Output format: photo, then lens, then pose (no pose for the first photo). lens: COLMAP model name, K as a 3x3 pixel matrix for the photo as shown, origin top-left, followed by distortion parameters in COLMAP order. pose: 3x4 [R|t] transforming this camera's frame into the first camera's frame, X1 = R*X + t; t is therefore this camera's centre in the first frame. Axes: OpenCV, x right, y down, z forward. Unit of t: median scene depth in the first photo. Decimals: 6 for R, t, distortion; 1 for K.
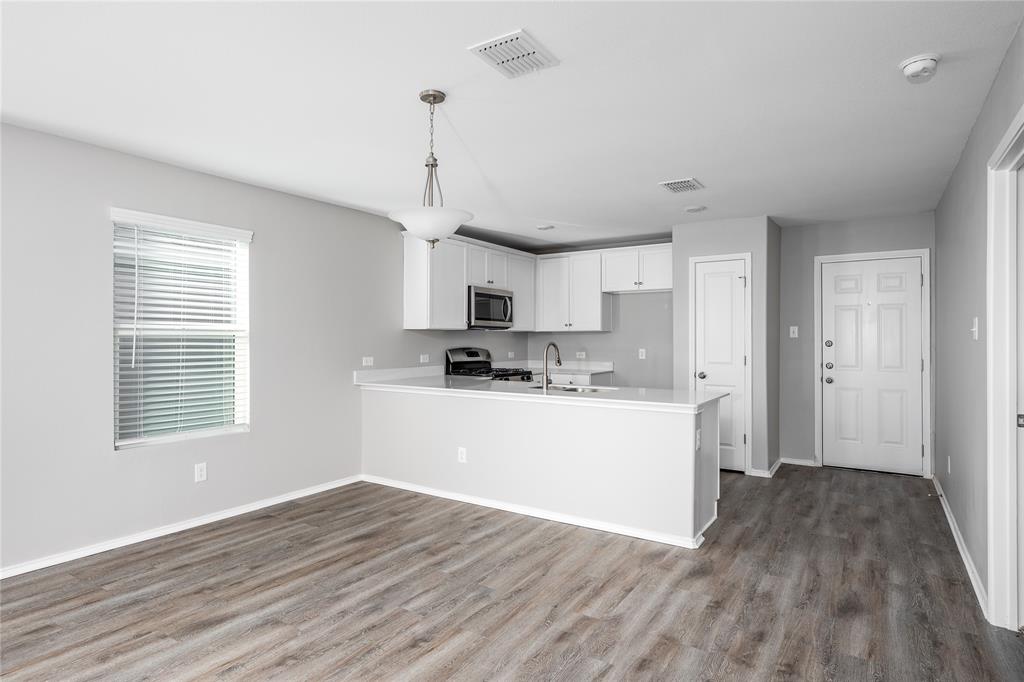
lens RADIAL K [[561.4, 0, 512.6], [0, 561.4, 338.6], [0, 0, 1]] dist [0.002293, -0.002476]
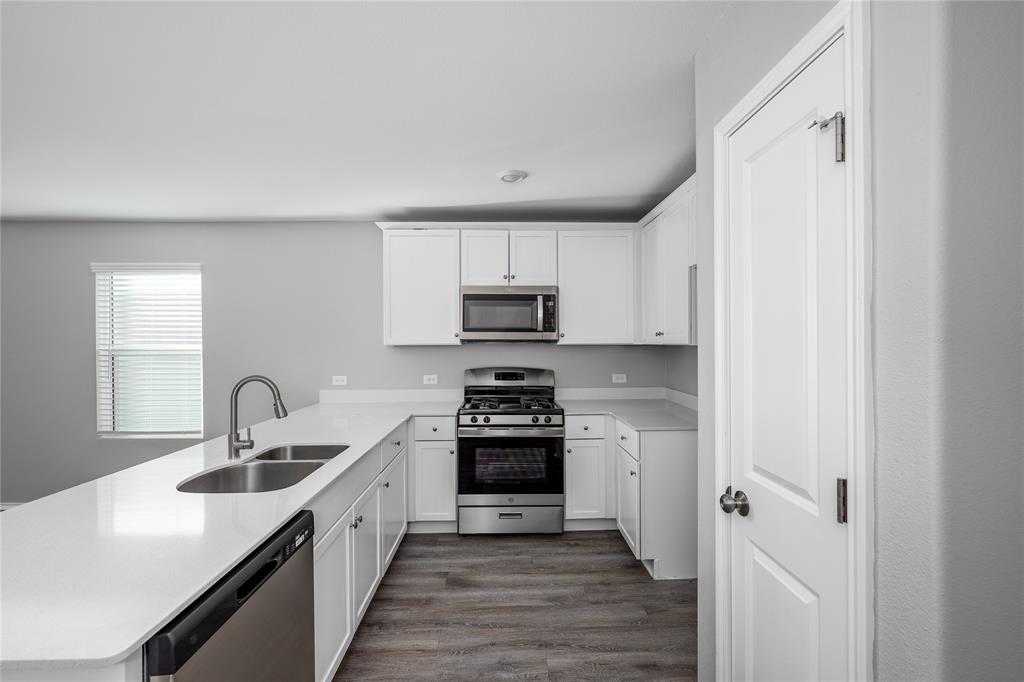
lens RADIAL K [[435.5, 0, 509.6], [0, 435.5, 343.4], [0, 0, 1]] dist [-0.000579, -0.000407]
pose [[0.559373, 0.001430, -0.828915, 0.446836], [0.004640, 0.999977, 0.004856, -0.020775], [0.828903, -0.006563, 0.559354, 0.740550]]
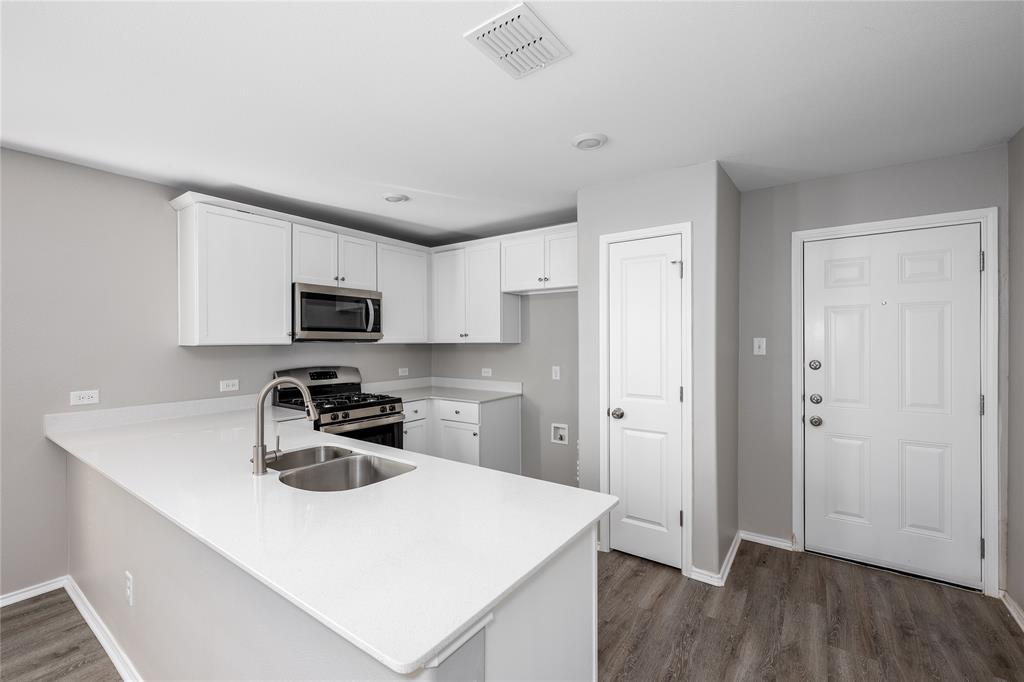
lens RADIAL K [[435.5, 0, 511.7], [0, 435.5, 343.0], [0, 0, 1]] dist [-0.000579, -0.000407]
pose [[0.999084, -0.003691, -0.042632, 0.226197], [0.003988, 0.999968, 0.006893, -0.020742], [0.042605, -0.007057, 0.999067, 0.466568]]
